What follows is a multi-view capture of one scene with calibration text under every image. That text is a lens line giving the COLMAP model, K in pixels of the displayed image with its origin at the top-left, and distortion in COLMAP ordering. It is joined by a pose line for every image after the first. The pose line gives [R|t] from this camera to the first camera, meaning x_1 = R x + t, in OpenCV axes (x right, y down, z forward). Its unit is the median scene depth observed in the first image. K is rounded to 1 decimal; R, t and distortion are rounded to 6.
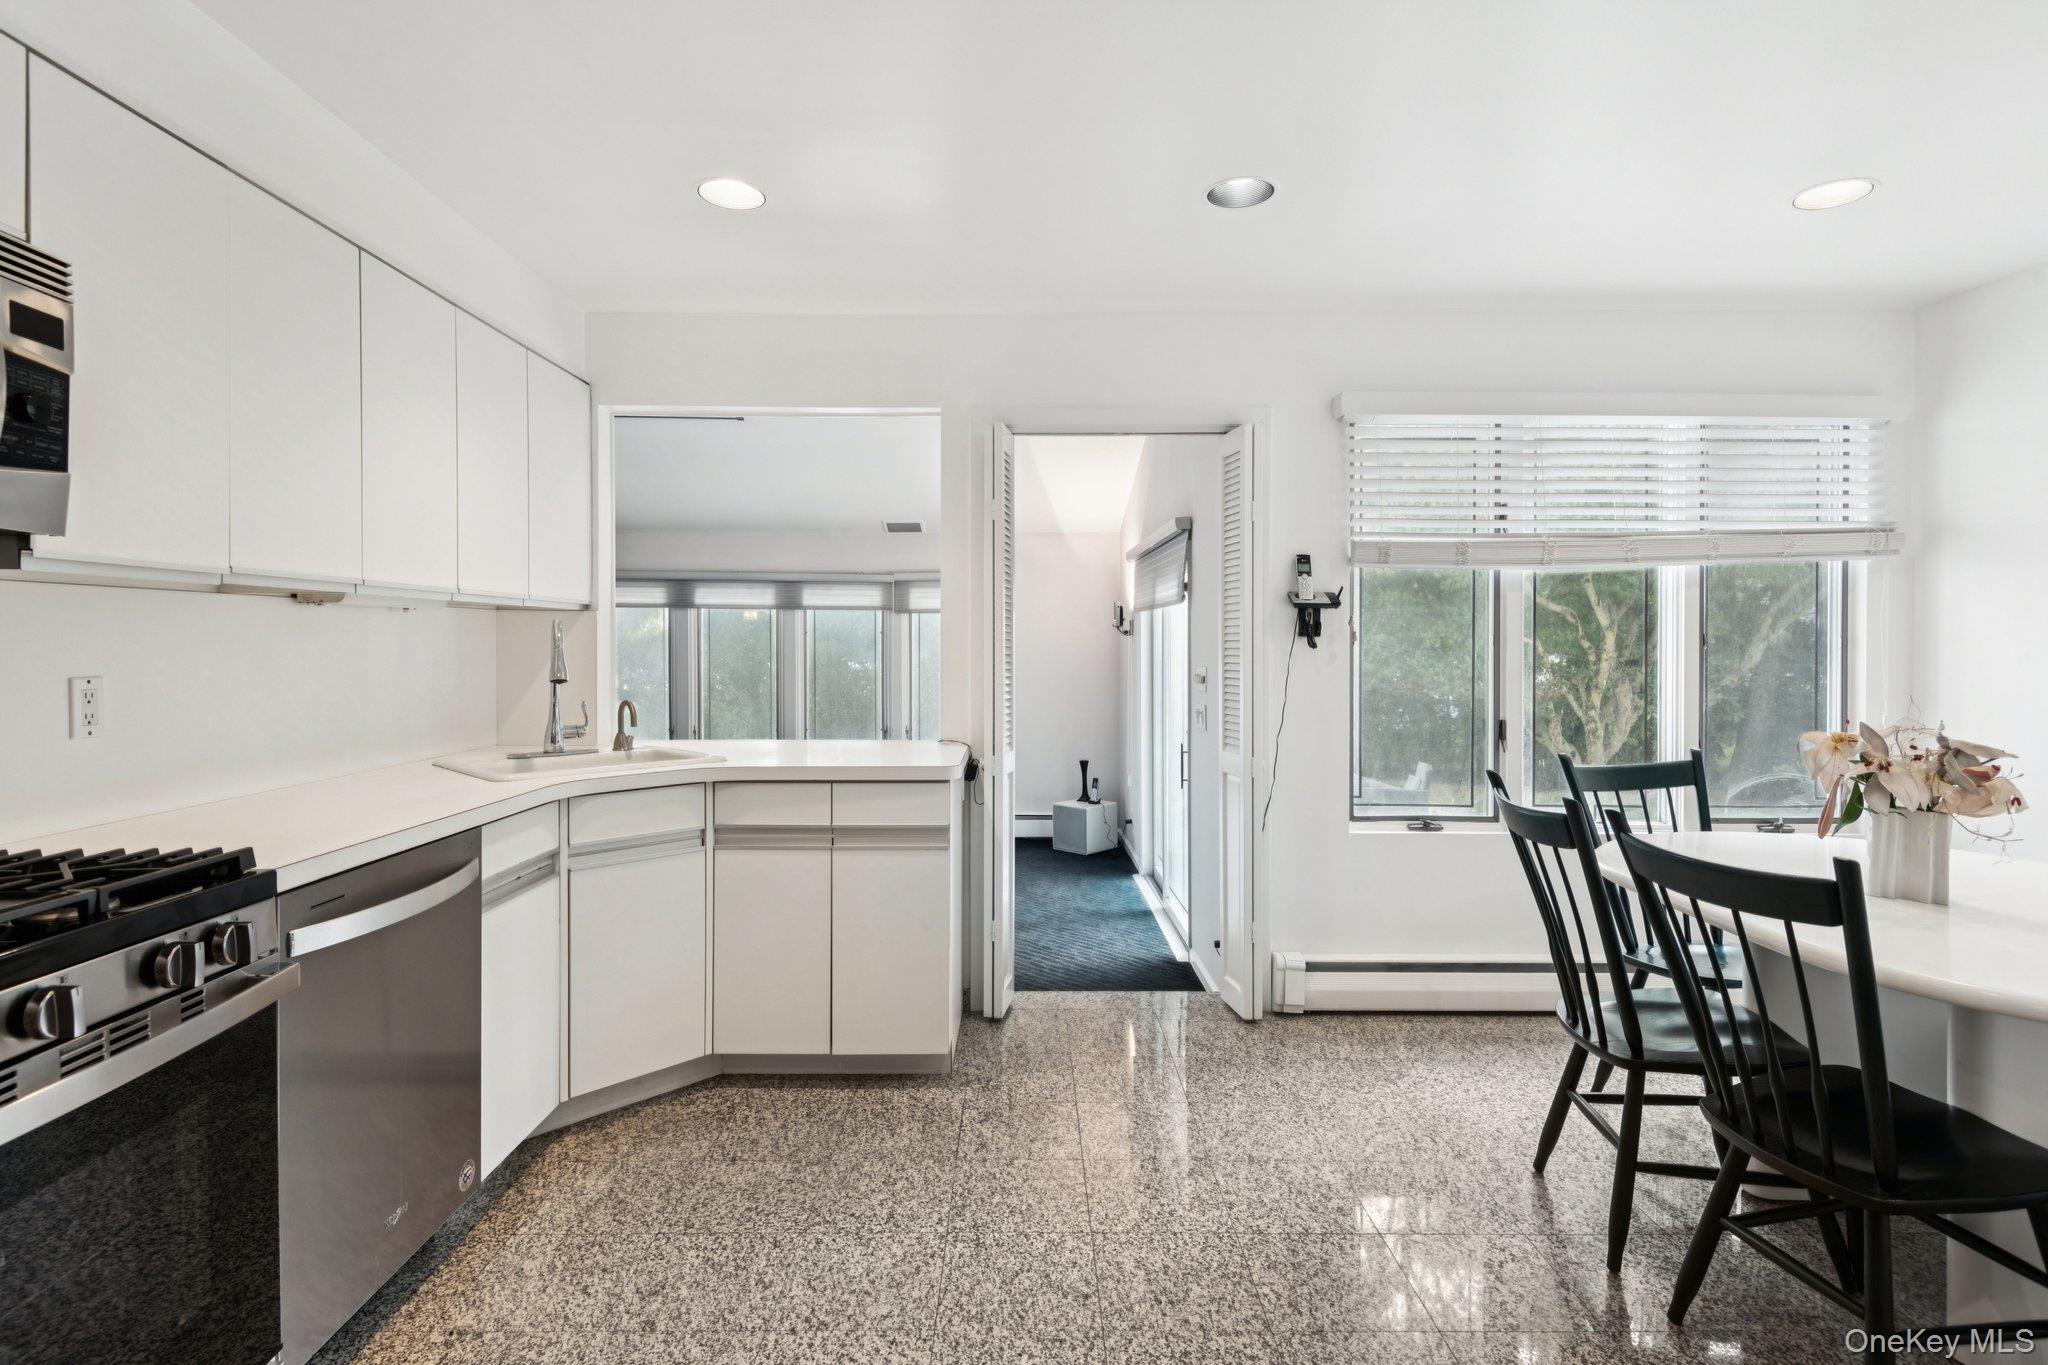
lens RADIAL K [[1020.0, 0, 1027.2], [0, 1020.0, 656.9], [0, 0, 1]] dist [0.045360, -0.030724]
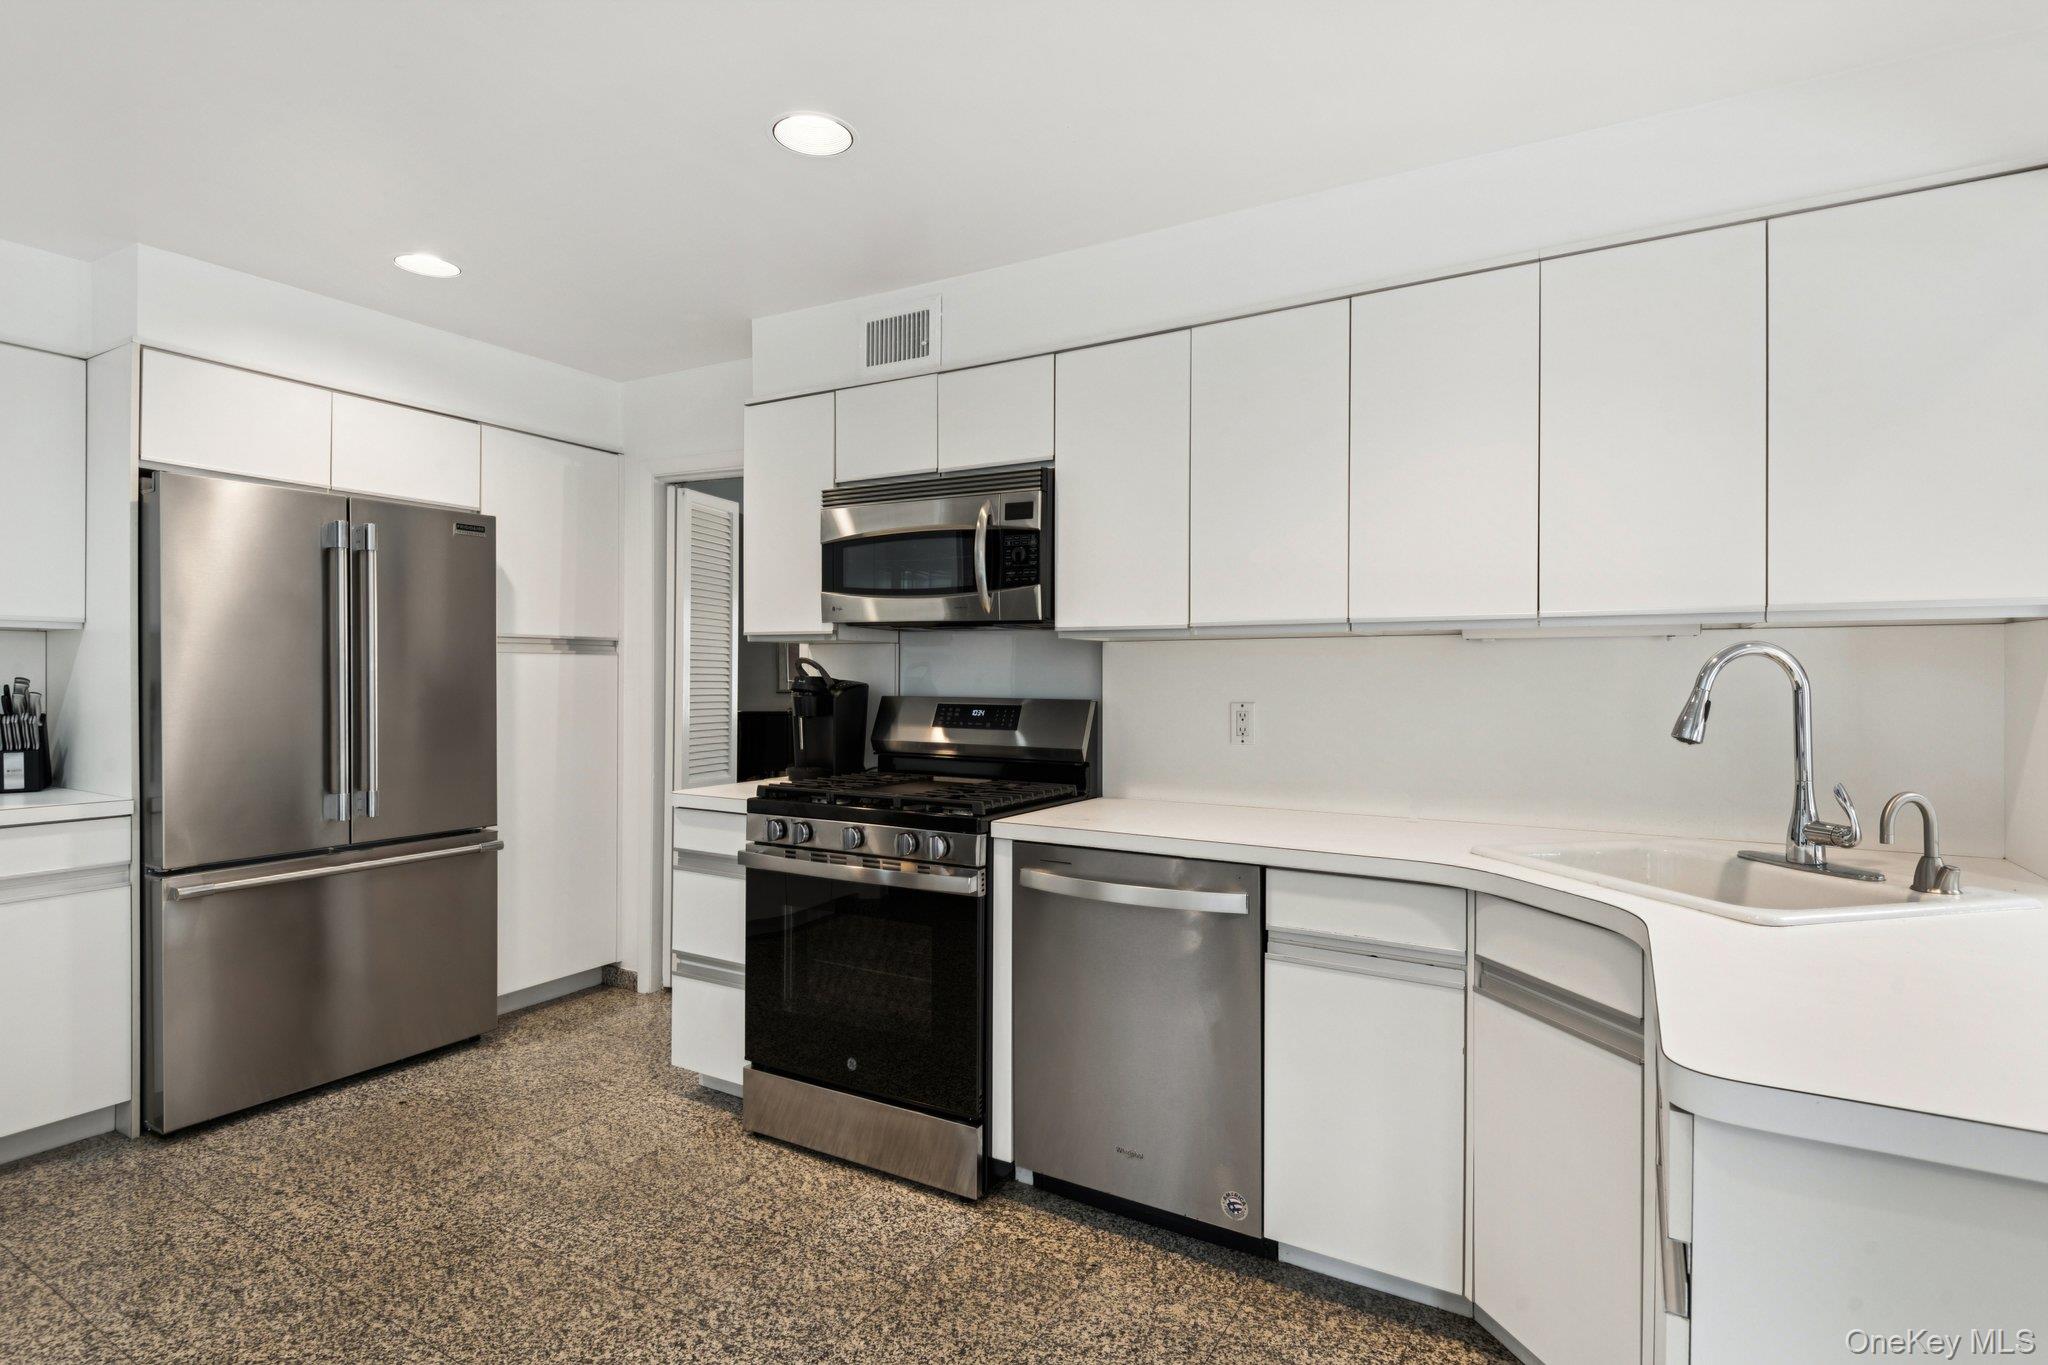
lens RADIAL K [[1005.1, 0, 1020.4], [0, 1005.1, 677.2], [0, 0, 1]] dist [0.049179, -0.041380]
pose [[-0.519916, -0.004669, -0.854204, 0.297273], [-0.016177, 0.999860, 0.004382, -0.011299], [0.854064, 0.016096, -0.519919, 0.947344]]
